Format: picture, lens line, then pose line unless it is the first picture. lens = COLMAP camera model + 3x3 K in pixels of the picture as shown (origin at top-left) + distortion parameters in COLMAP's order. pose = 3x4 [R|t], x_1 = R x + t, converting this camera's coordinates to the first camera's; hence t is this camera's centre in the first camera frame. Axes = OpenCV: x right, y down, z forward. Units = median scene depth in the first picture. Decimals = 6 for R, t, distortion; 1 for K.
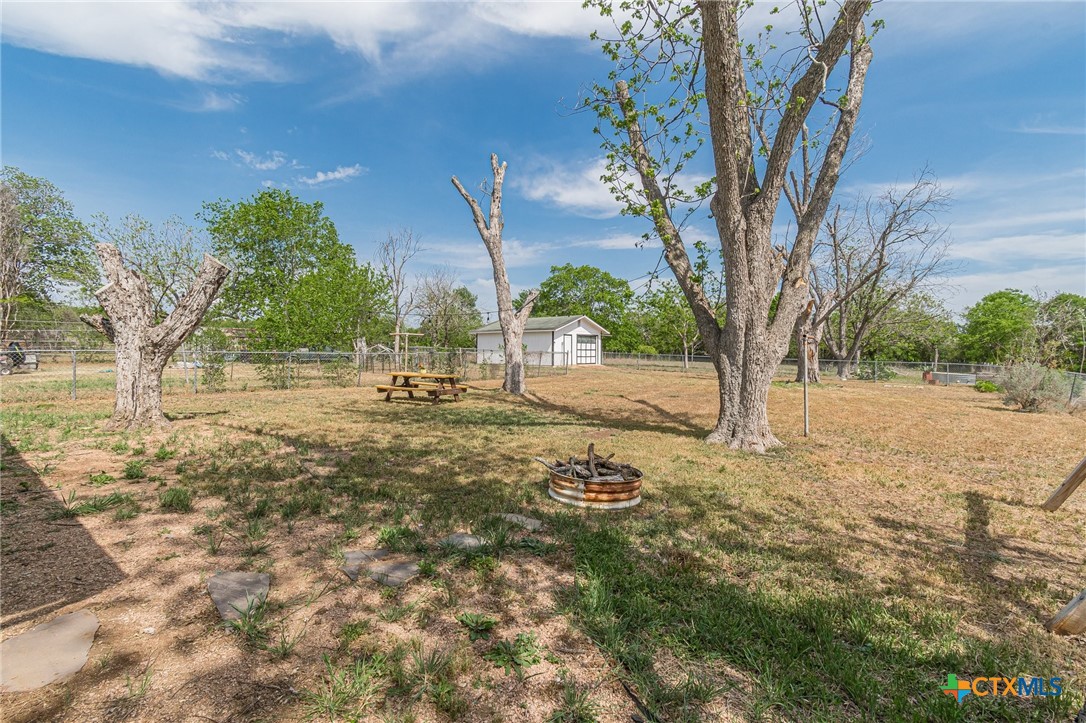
lens RADIAL K [[481.8, 0, 541.1], [0, 481.8, 357.8], [0, 0, 1]] dist [0.005059, 0.000029]
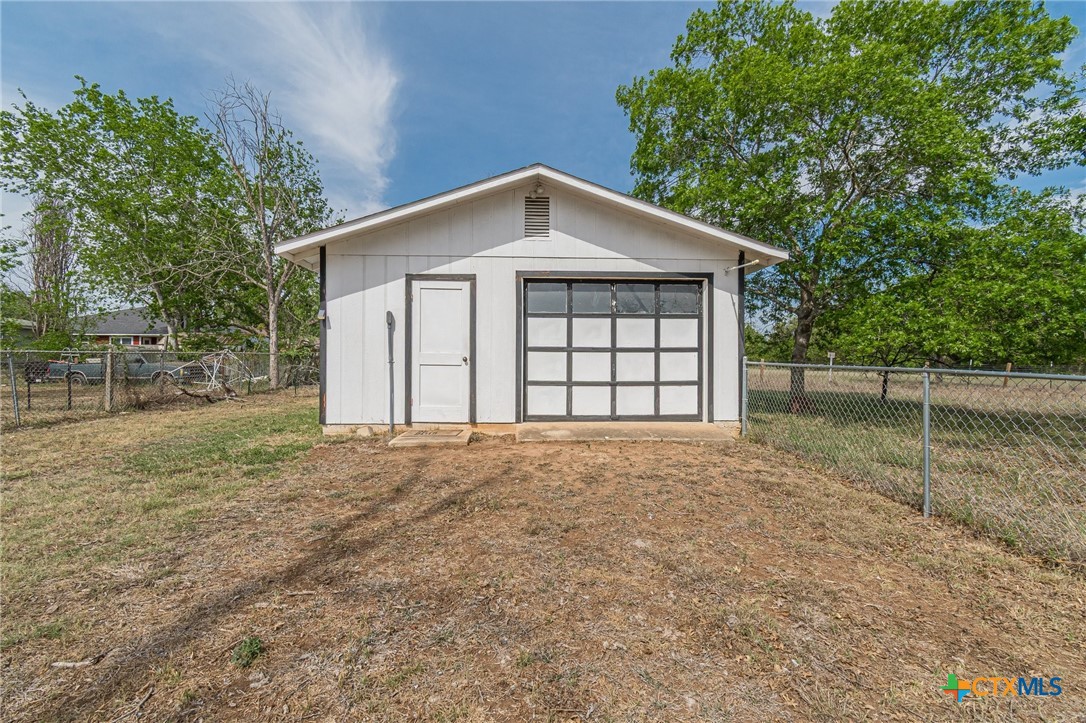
lens RADIAL K [[481.8, 0, 538.4], [0, 481.8, 369.8], [0, 0, 1]] dist [0.005059, 0.000029]
pose [[0.659906, -0.011502, -0.751260, 0.223464], [-0.004409, 0.999806, -0.019180, -0.004147], [0.751335, 0.015969, 0.659728, 0.841740]]
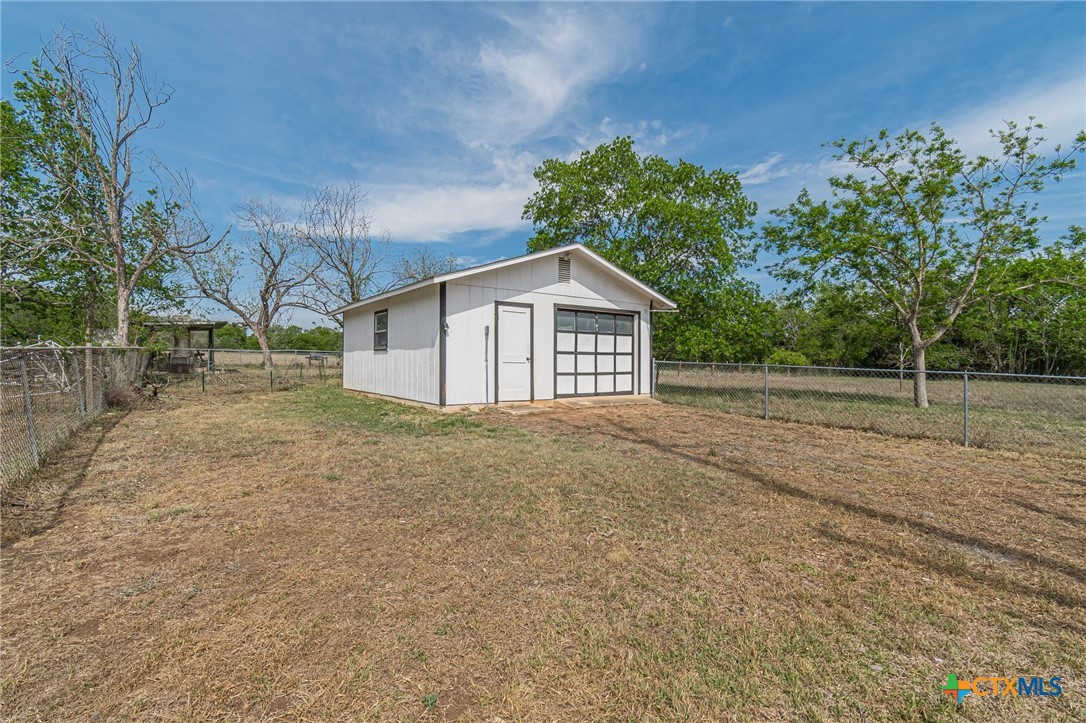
lens RADIAL K [[481.8, 0, 547.4], [0, 481.8, 362.9], [0, 0, 1]] dist [0.005059, 0.000029]
pose [[0.968685, -0.008366, -0.248151, 0.143630], [0.004250, 0.999844, -0.017121, -0.004296], [0.248256, 0.015531, 0.968570, 0.663338]]
